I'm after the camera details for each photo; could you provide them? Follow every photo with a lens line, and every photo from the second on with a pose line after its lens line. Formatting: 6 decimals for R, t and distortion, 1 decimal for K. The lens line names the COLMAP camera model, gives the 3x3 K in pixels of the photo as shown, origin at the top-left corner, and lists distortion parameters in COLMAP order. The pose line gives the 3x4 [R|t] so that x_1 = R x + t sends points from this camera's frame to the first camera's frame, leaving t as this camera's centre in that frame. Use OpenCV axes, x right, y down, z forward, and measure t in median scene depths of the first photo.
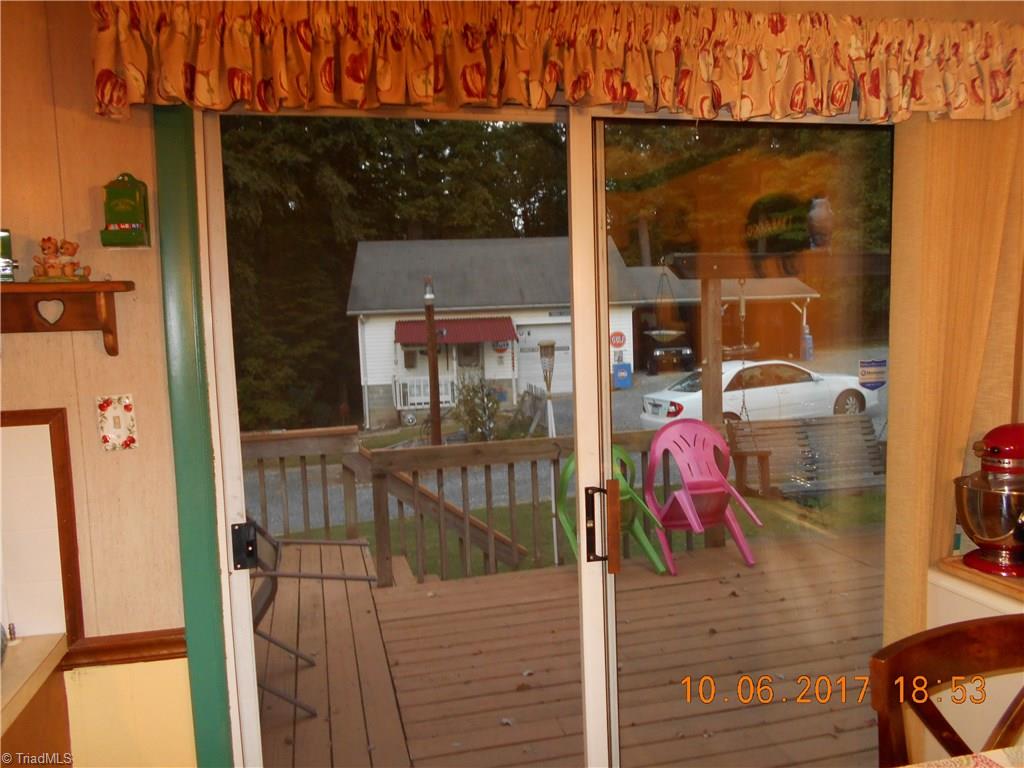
lens RADIAL K [[776.0, 0, 508.9], [0, 776.0, 384.0], [0, 0, 1]] dist [0.000784, 0.015436]
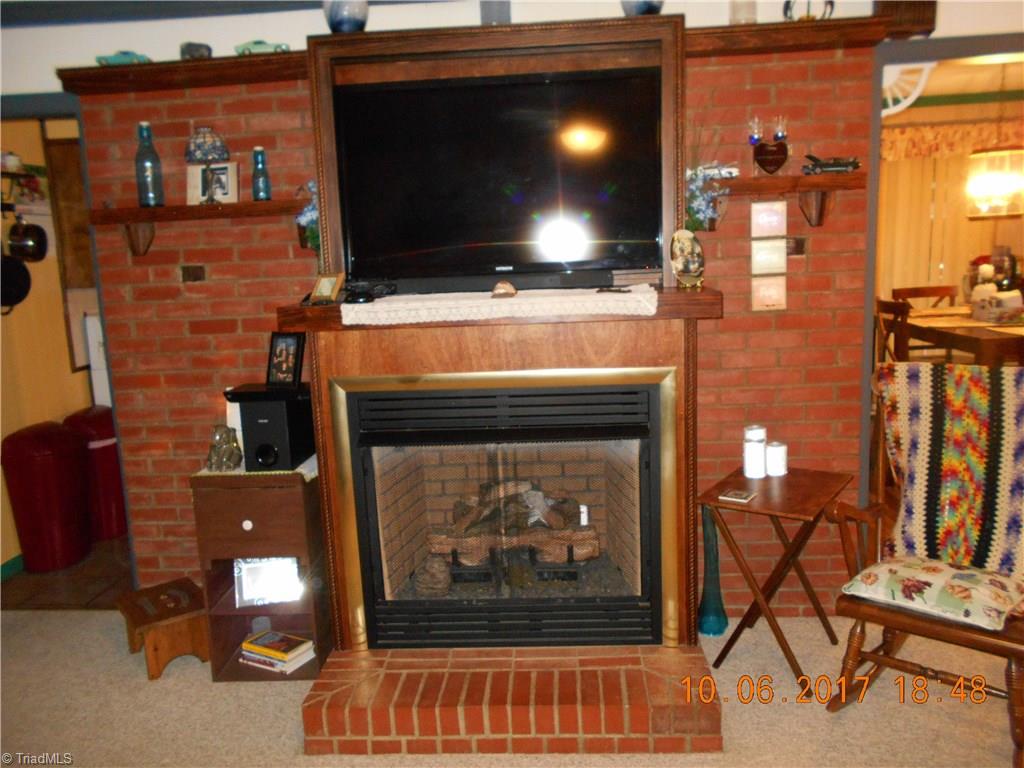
lens RADIAL K [[776.0, 0, 512.2], [0, 776.0, 382.2], [0, 0, 1]] dist [0.000784, 0.015436]
pose [[0.956051, 0.048578, -0.289148, -0.260051], [-0.019679, 0.994587, 0.102027, 0.320626], [0.292539, -0.091853, 0.951832, -2.957388]]
